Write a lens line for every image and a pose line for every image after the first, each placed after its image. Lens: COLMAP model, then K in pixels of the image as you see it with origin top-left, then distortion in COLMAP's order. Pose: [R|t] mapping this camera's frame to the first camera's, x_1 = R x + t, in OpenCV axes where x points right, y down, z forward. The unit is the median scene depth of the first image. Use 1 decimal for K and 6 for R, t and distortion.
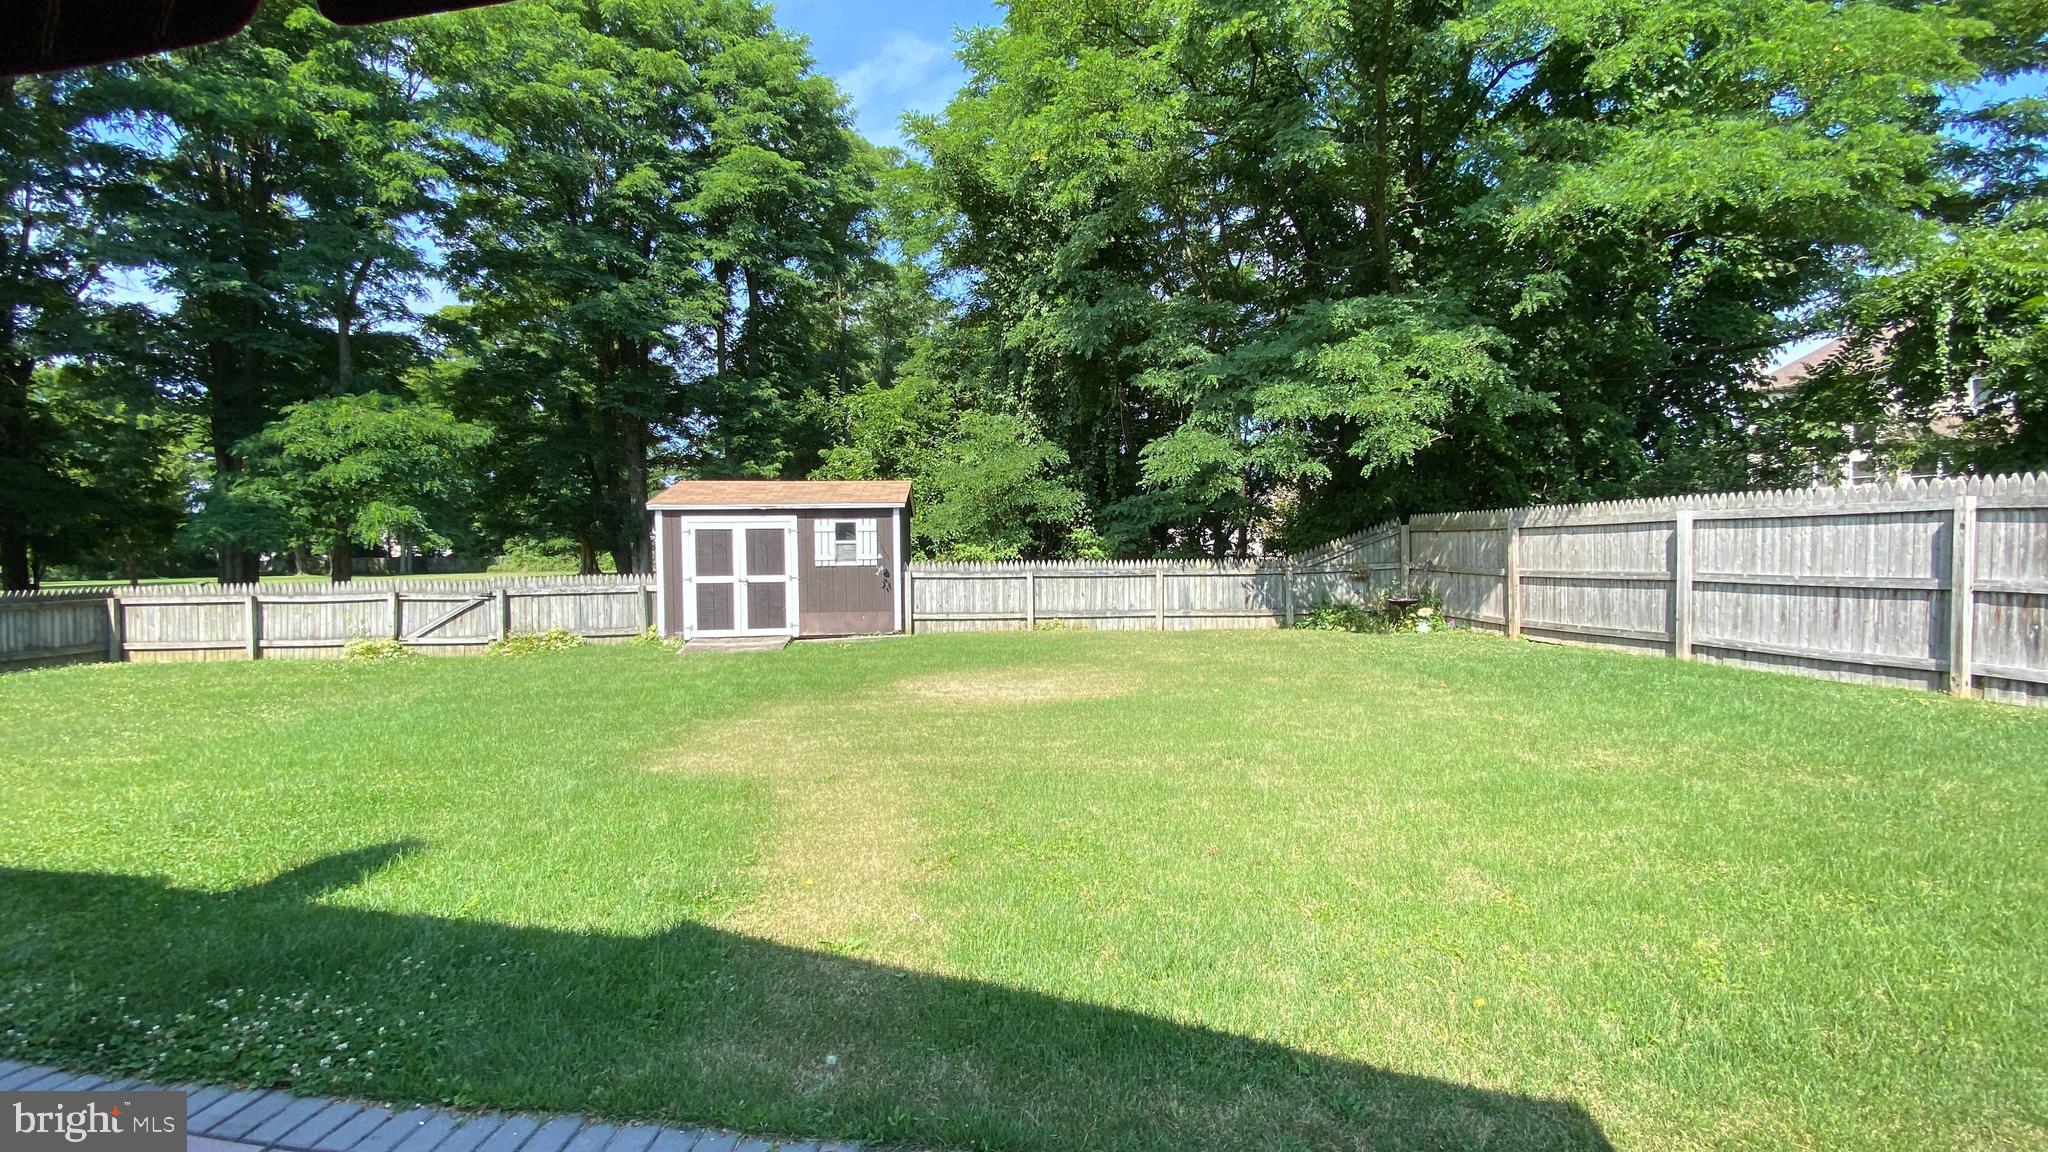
lens RADIAL K [[834.0, 0, 1024.0], [0, 834.0, 576.0], [0, 0, 1]] dist [0.017746, -0.019163]
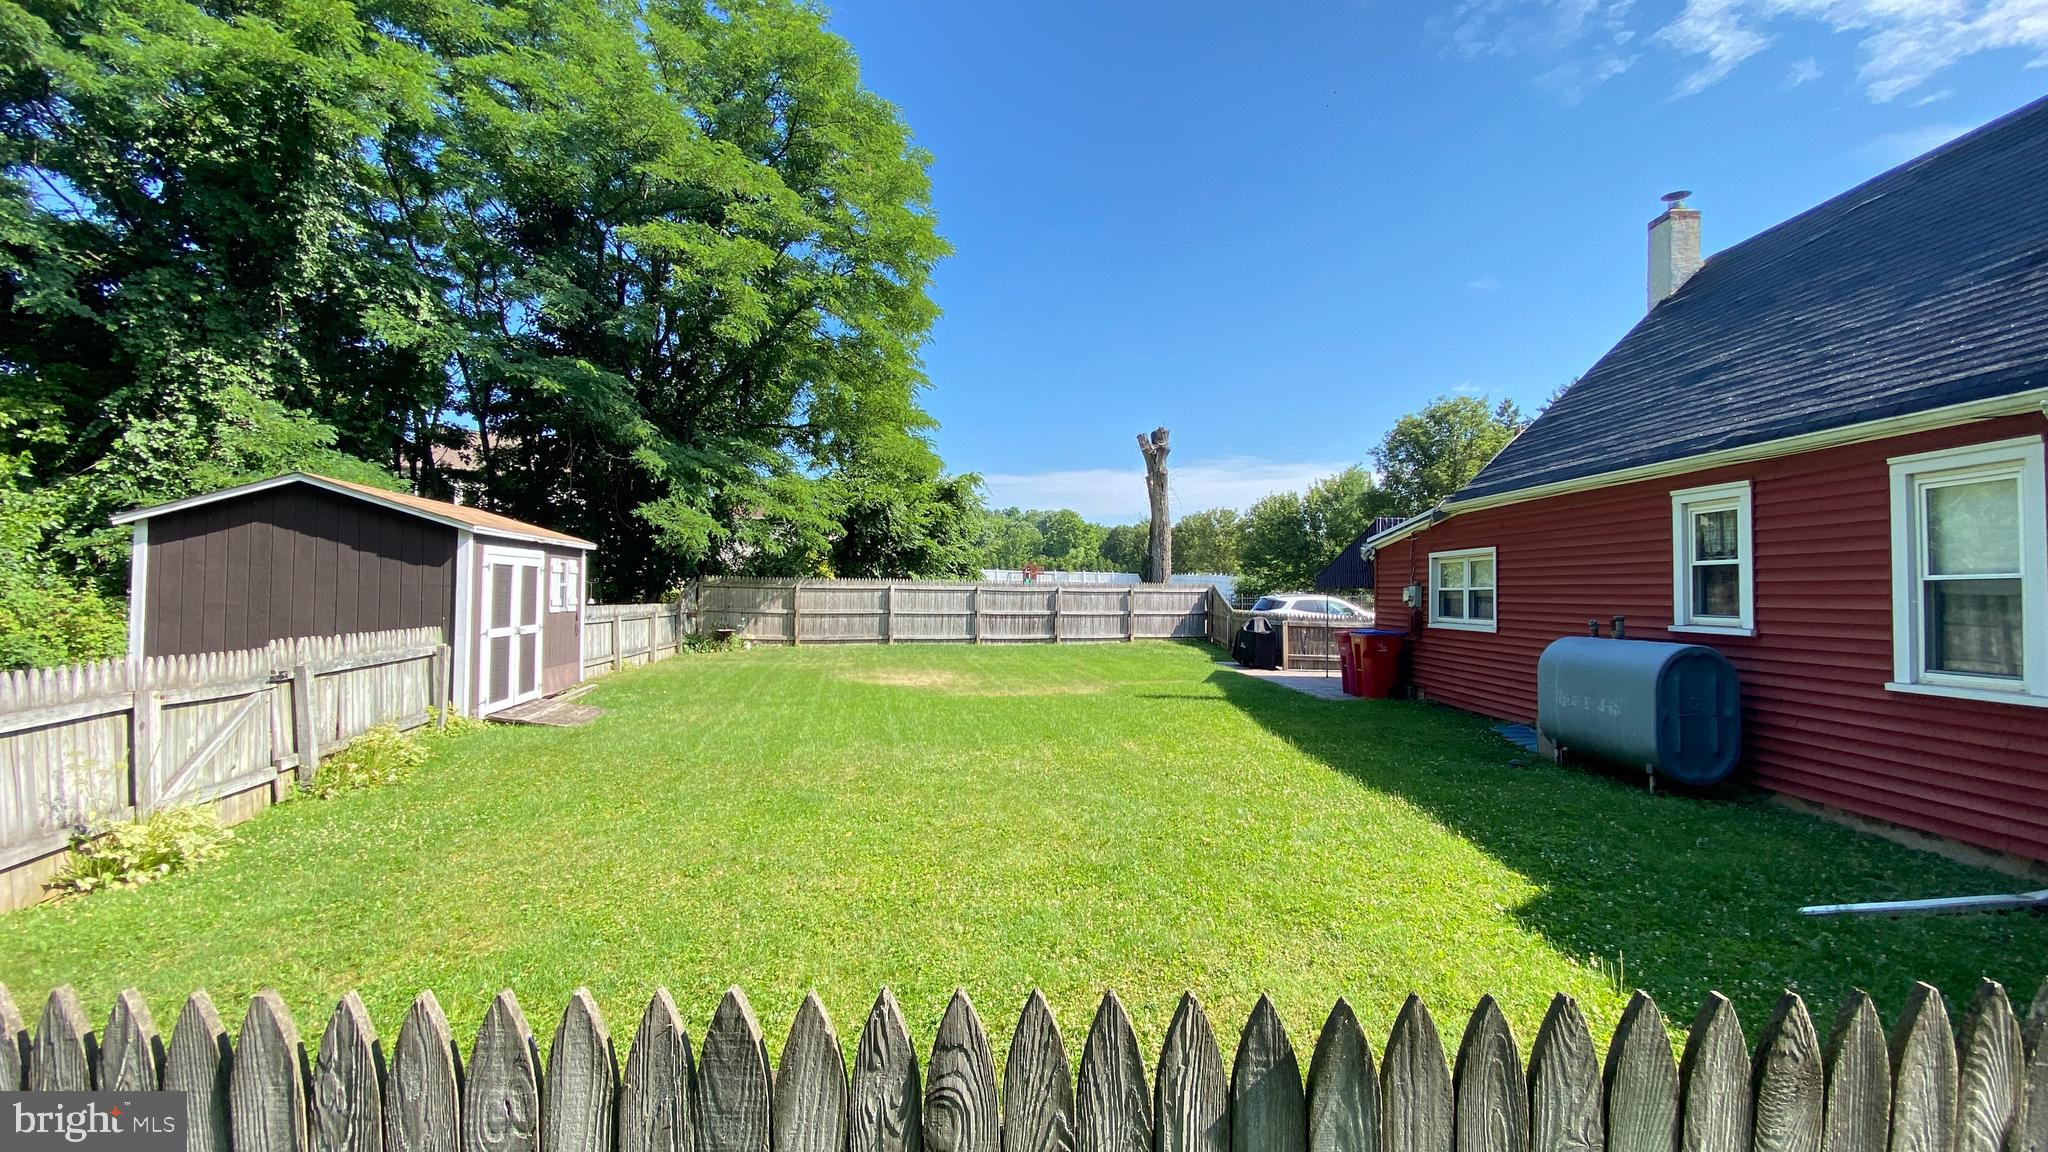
lens RADIAL K [[834.0, 0, 1024.0], [0, 834.0, 576.0], [0, 0, 1]] dist [0.017746, -0.019163]
pose [[-0.121290, 0.031833, 0.992107, -1.157307], [0.012252, 0.999458, -0.030571, -0.017232], [-0.992541, 0.008448, -0.121615, 0.640286]]
